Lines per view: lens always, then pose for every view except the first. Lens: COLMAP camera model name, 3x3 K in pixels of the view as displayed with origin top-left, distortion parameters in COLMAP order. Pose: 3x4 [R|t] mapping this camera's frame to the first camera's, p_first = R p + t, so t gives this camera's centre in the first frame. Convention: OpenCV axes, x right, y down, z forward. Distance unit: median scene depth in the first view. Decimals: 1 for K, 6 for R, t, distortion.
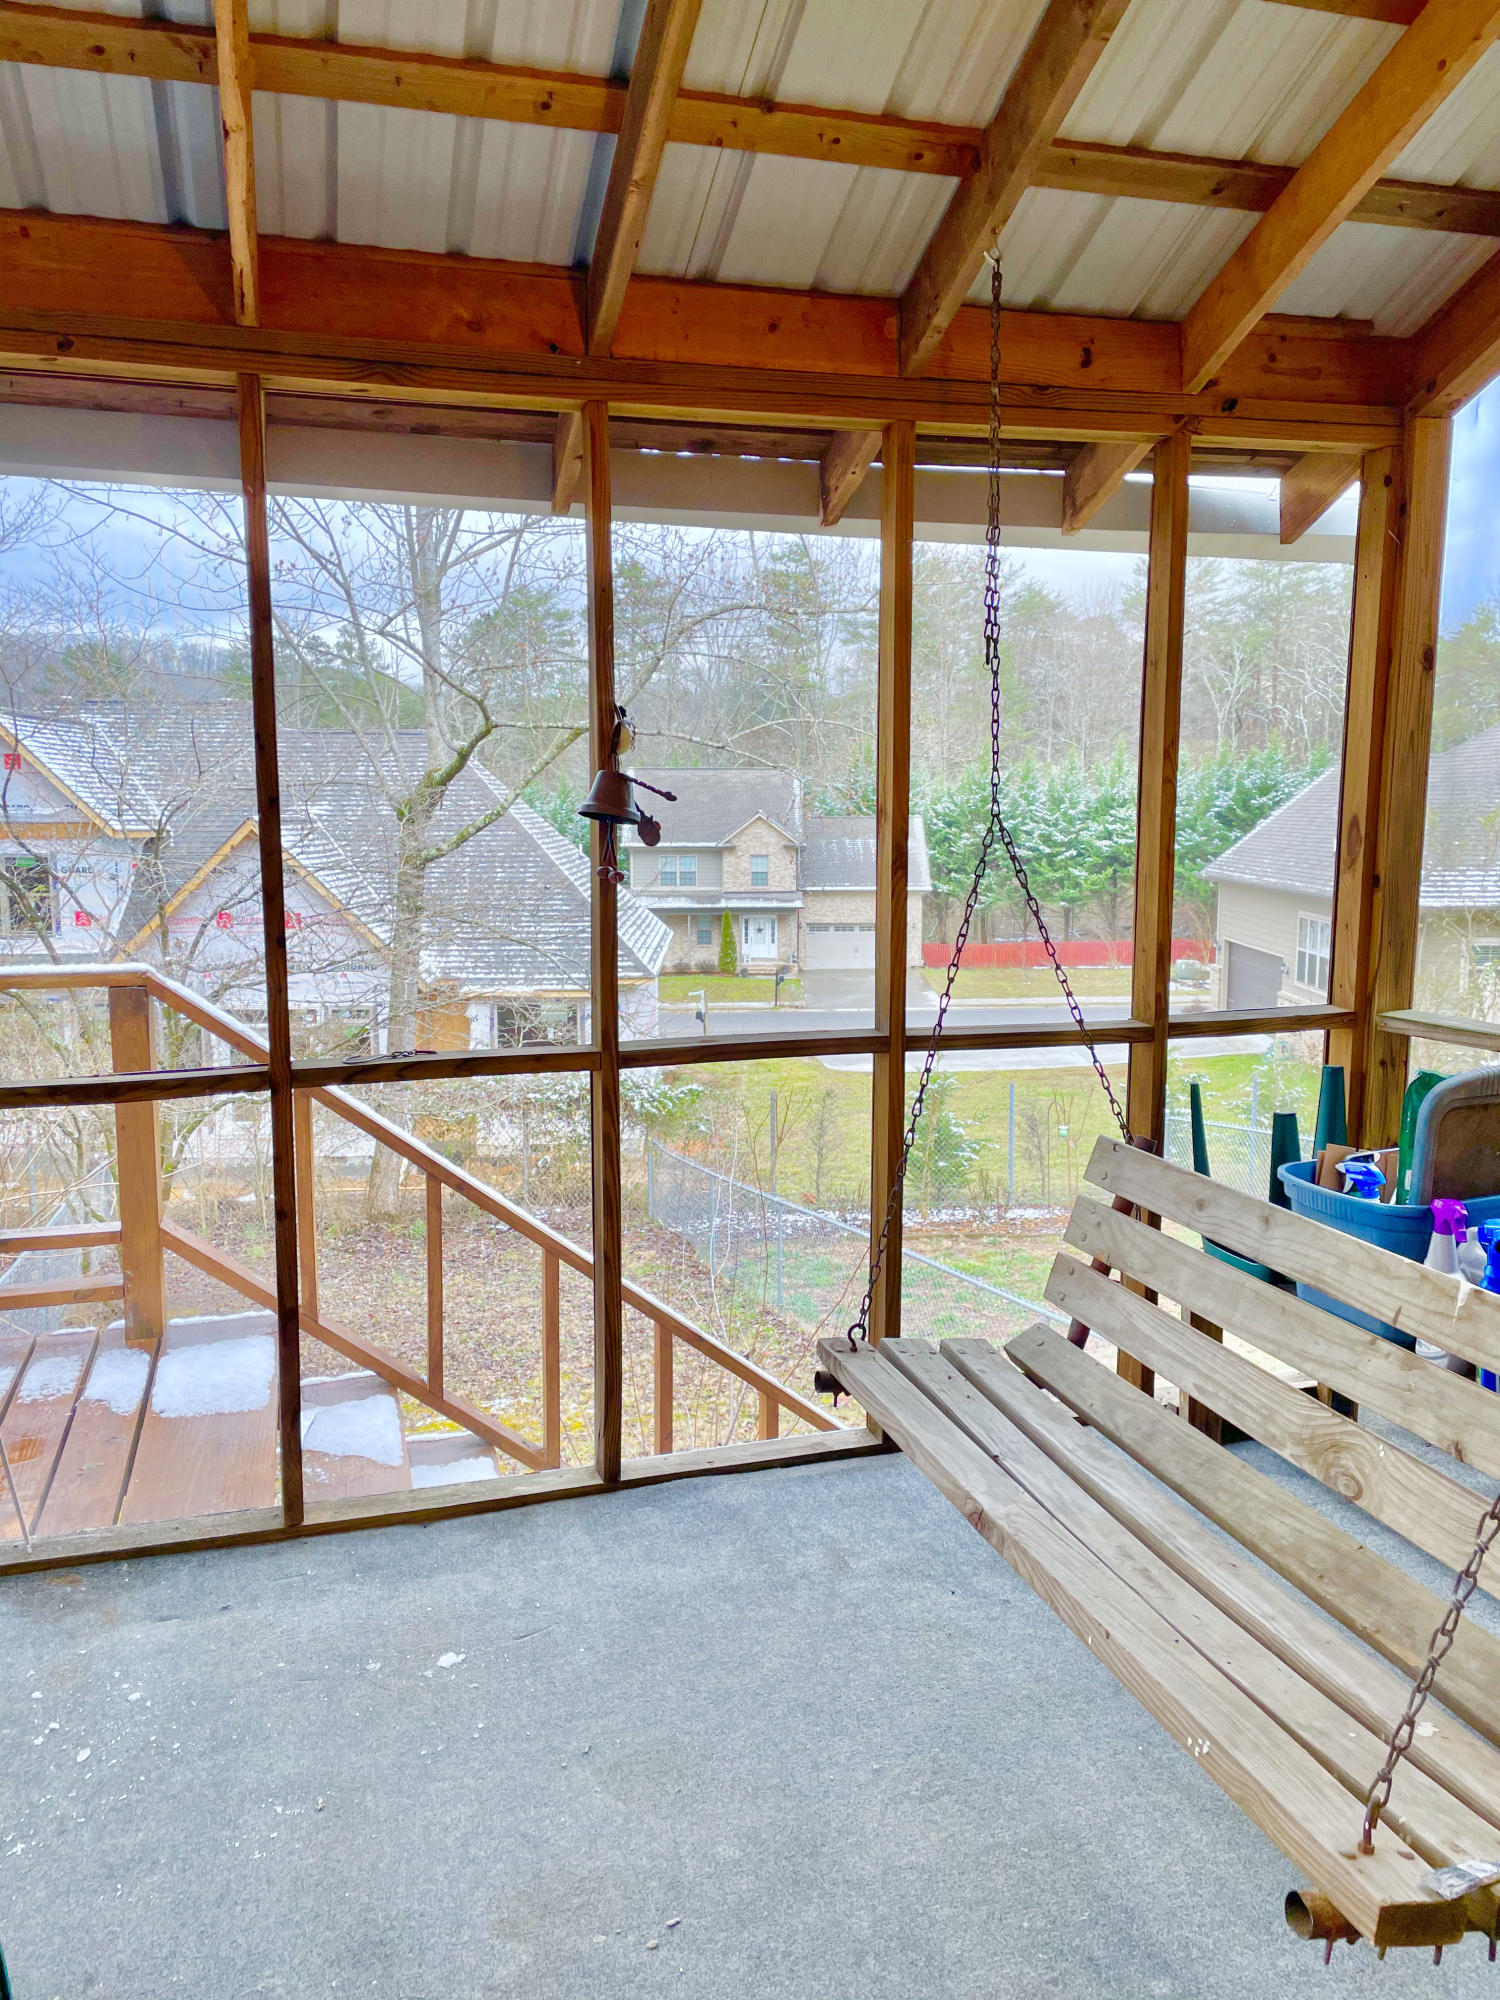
lens RADIAL K [[1516.2, 0, 748.6], [0, 1516.2, 992.0], [0, 0, 1]] dist [0.117130, -0.149113]
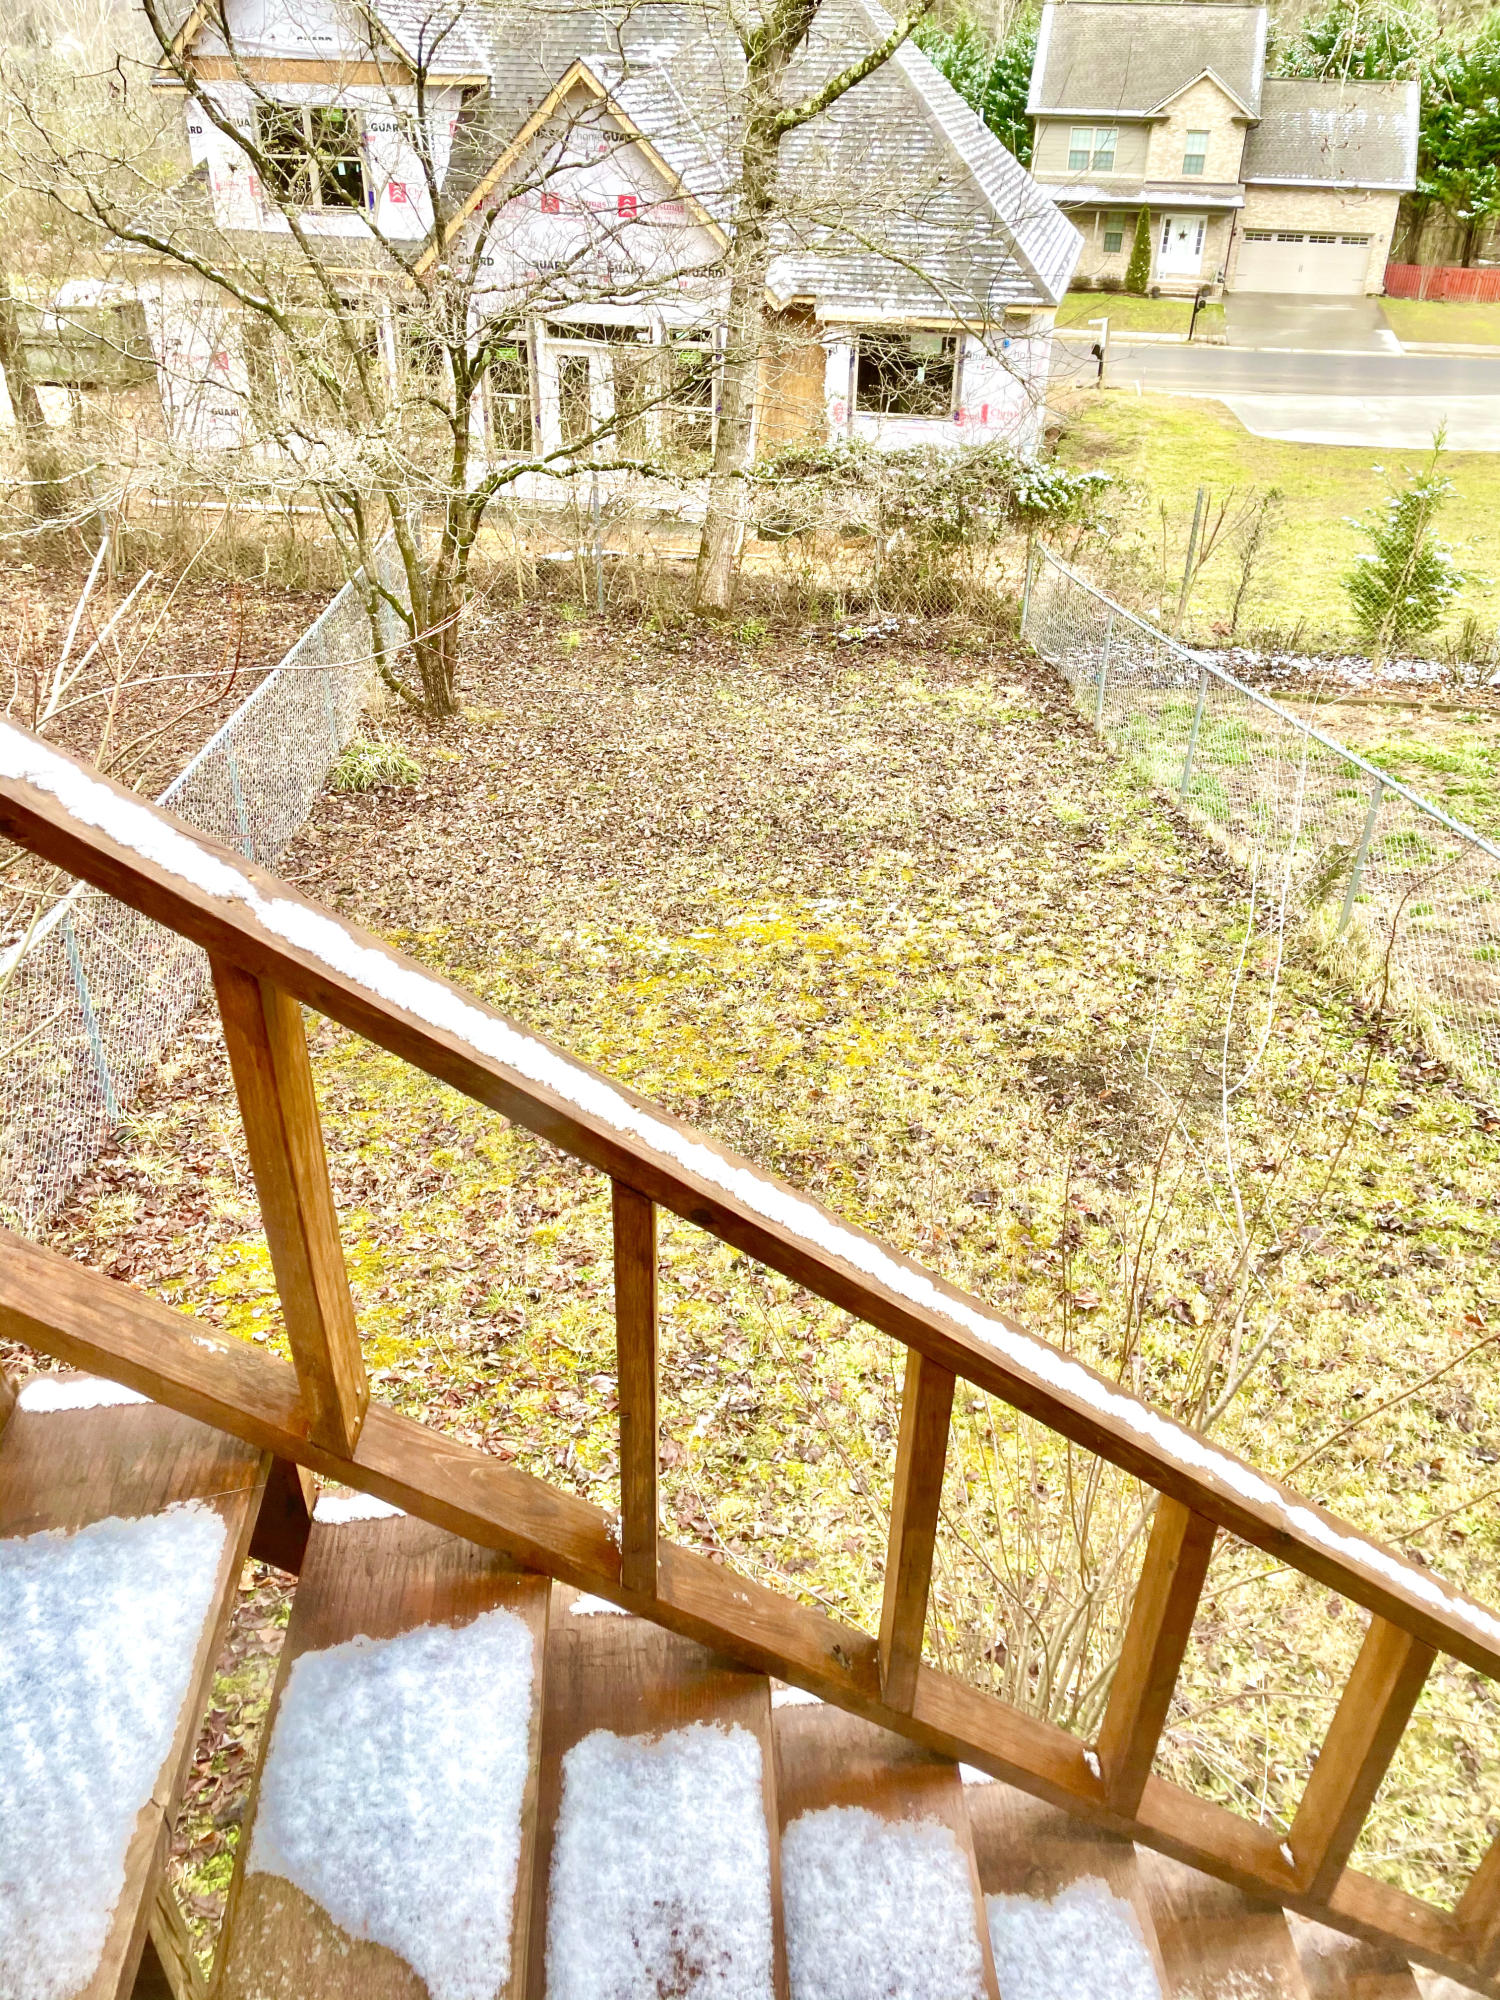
lens RADIAL K [[1481.2, 0, 750.0], [0, 1481.2, 1000.0], [0, 0, 1]] dist [0.081835, -0.109915]
pose [[0.972366, 0.138899, -0.187646, -0.020556], [-0.046155, 0.902268, 0.428699, -0.011241], [0.228853, -0.408191, 0.883746, 0.120674]]
